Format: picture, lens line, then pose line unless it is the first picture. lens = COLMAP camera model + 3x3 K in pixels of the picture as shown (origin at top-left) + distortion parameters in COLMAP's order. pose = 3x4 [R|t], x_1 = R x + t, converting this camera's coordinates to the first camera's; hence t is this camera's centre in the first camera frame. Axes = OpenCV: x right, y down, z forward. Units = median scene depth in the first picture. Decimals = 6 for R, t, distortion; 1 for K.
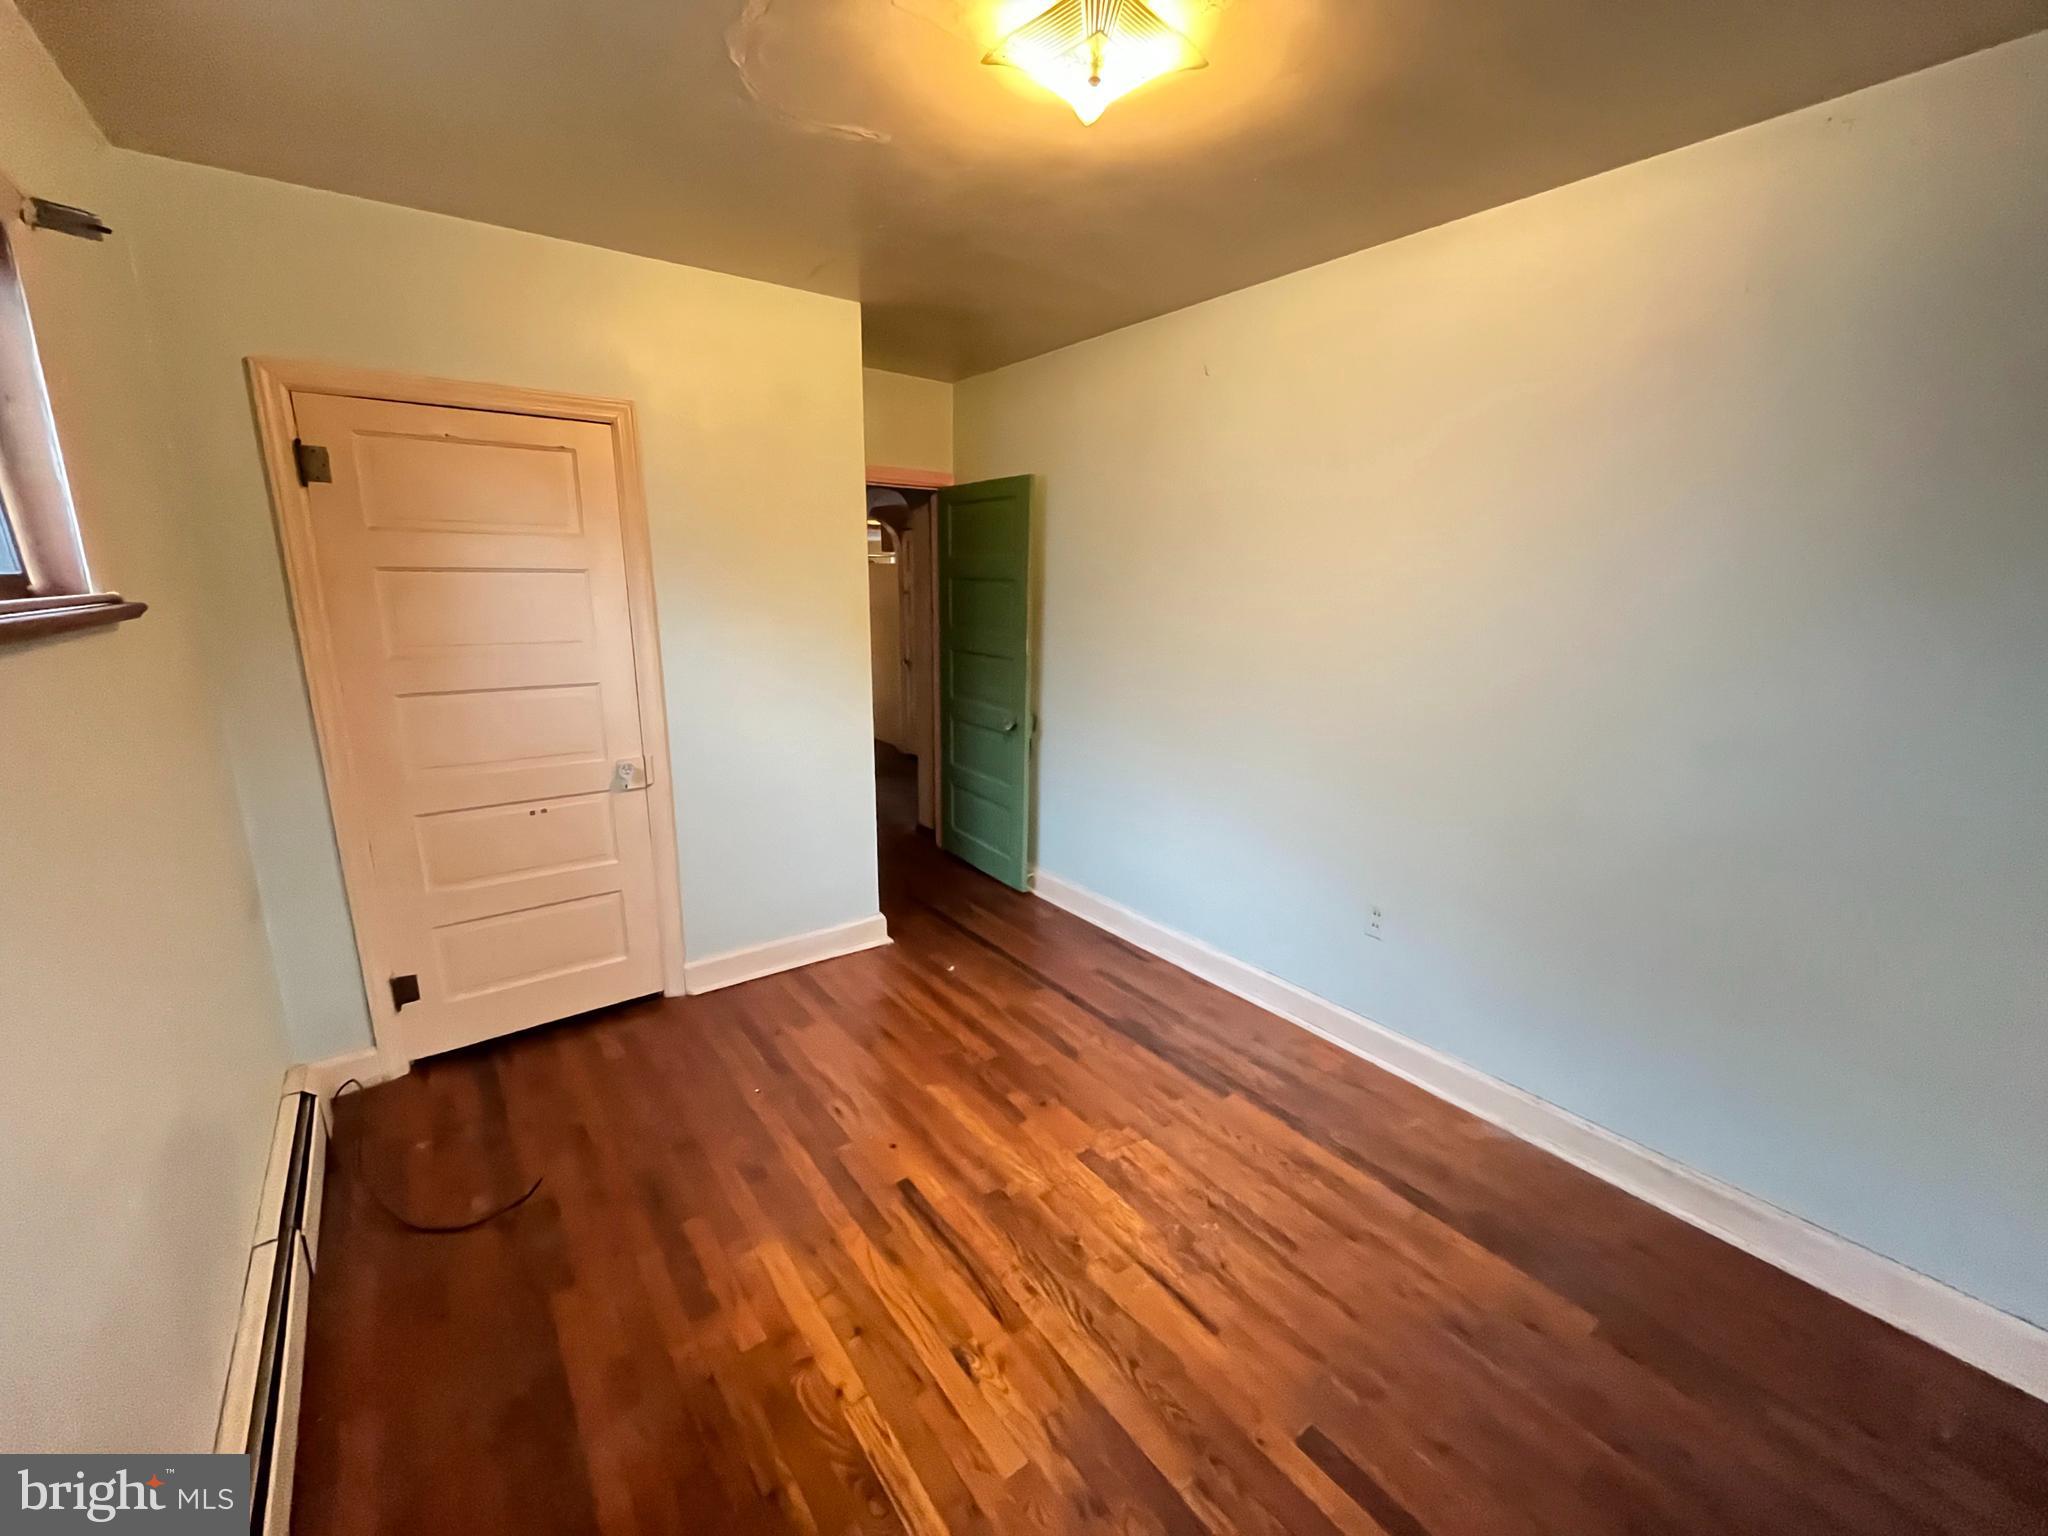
lens RADIAL K [[826.7, 0, 1020.7], [0, 826.7, 769.6], [0, 0, 1]] dist [-0.001431, -0.000491]
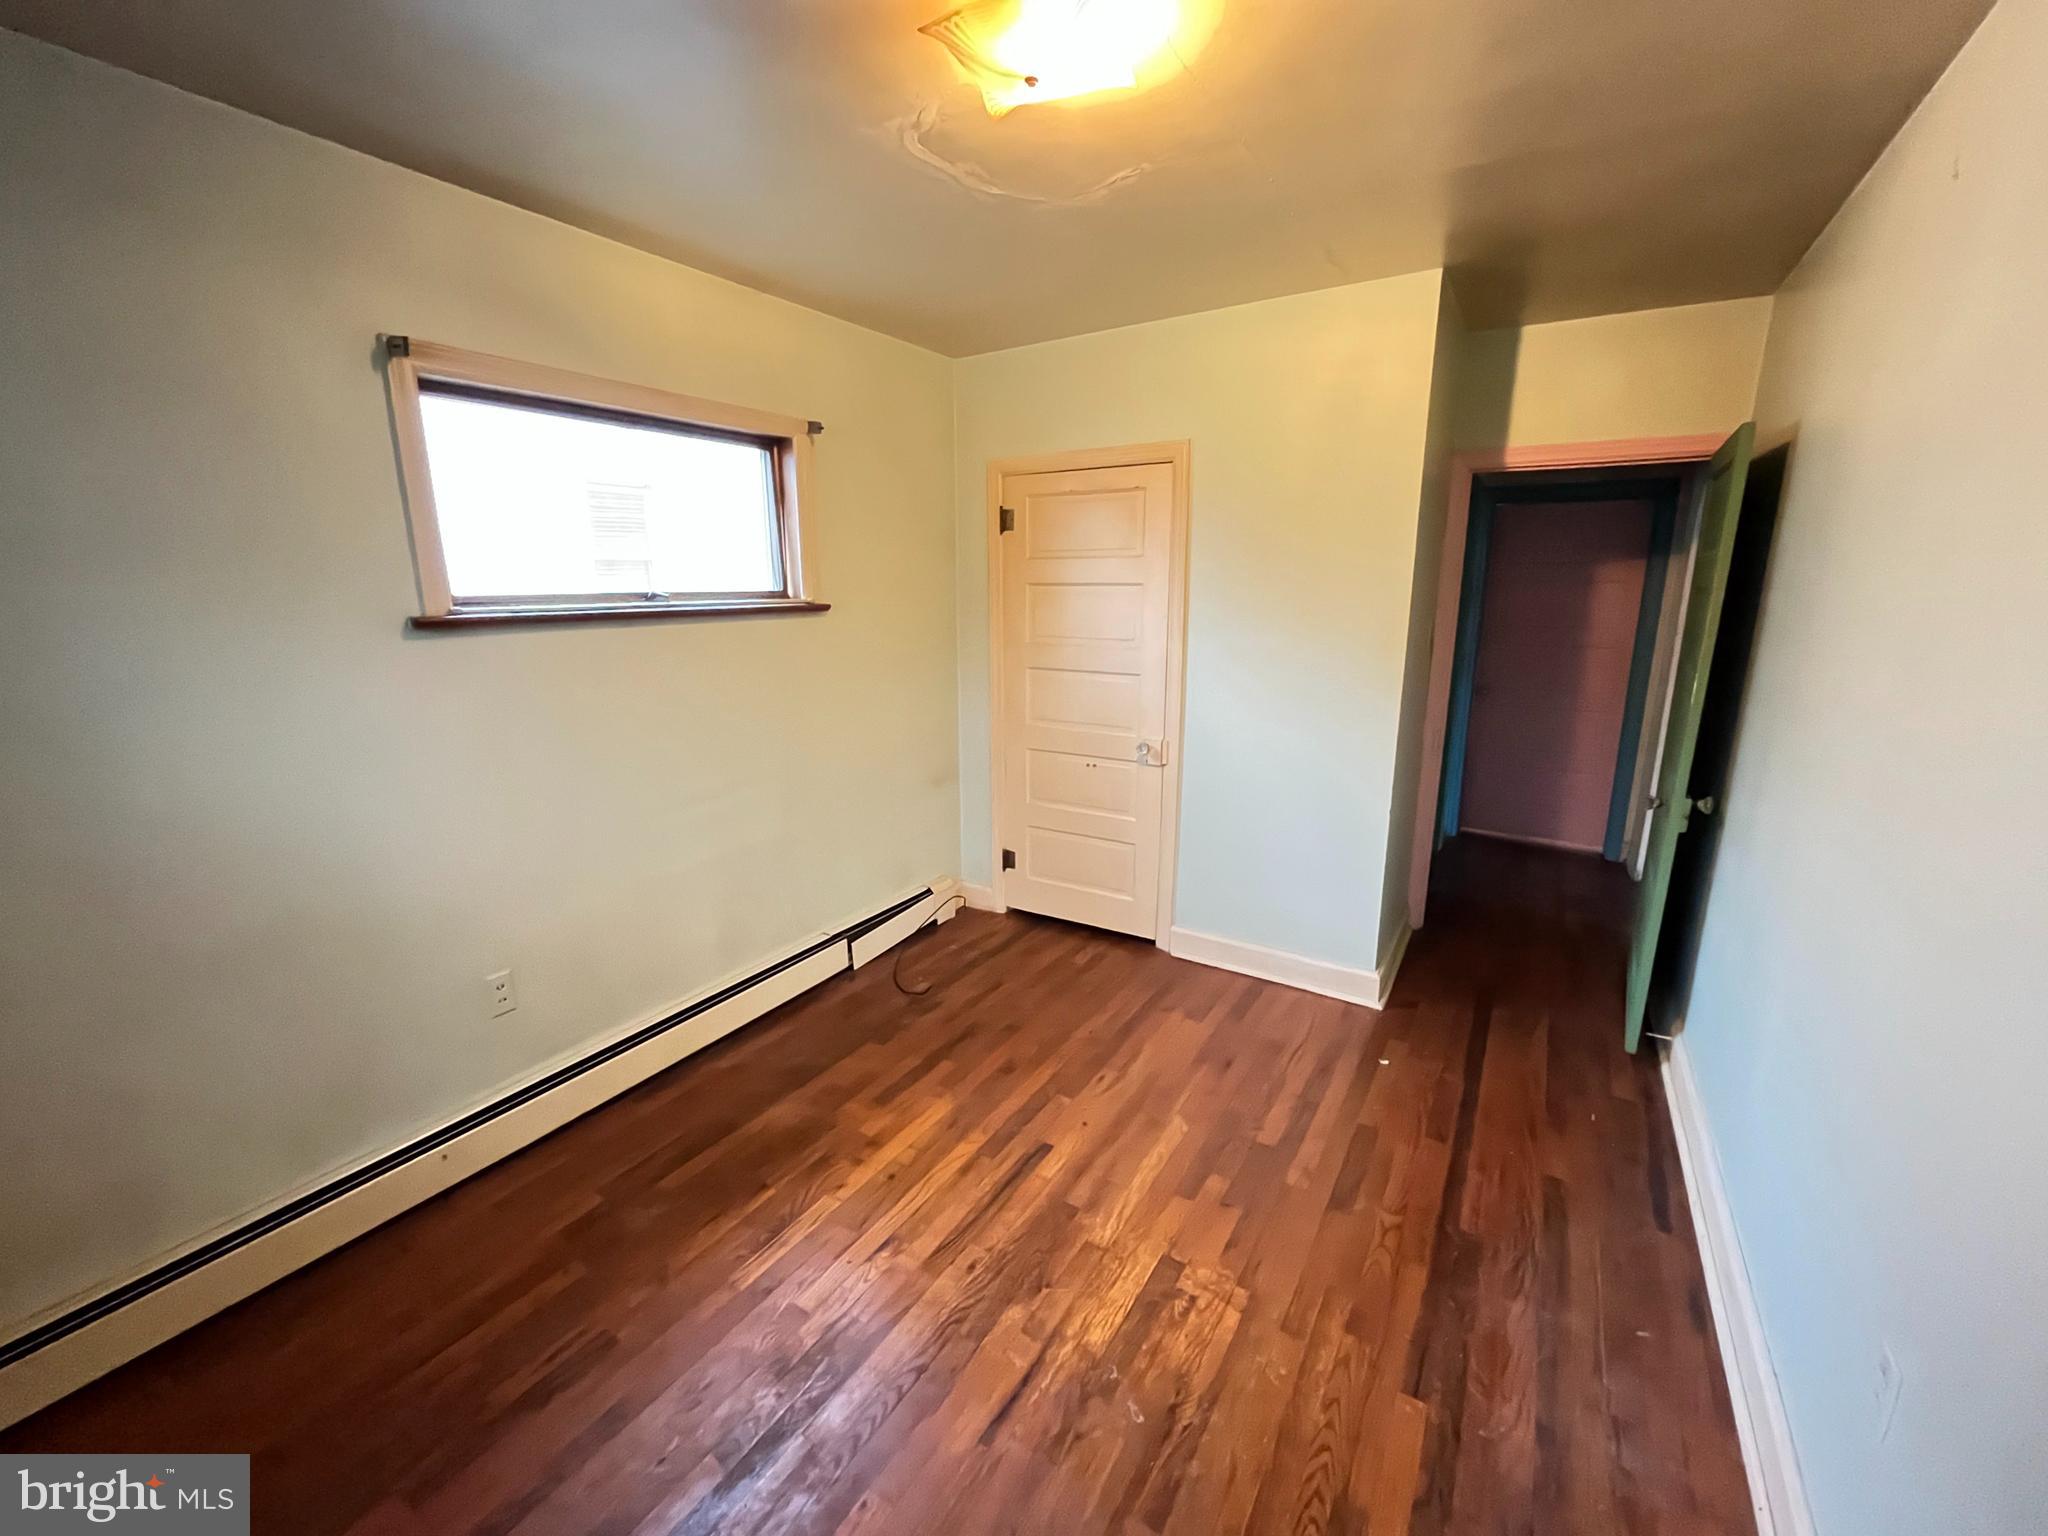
lens RADIAL K [[826.7, 0, 1020.7], [0, 826.7, 769.6], [0, 0, 1]] dist [-0.001431, -0.000491]
pose [[0.358397, 0.197354, -0.912471, 0.683365], [-0.204575, 0.970247, 0.129498, -0.105602], [0.910879, 0.140257, 0.388107, 0.440946]]
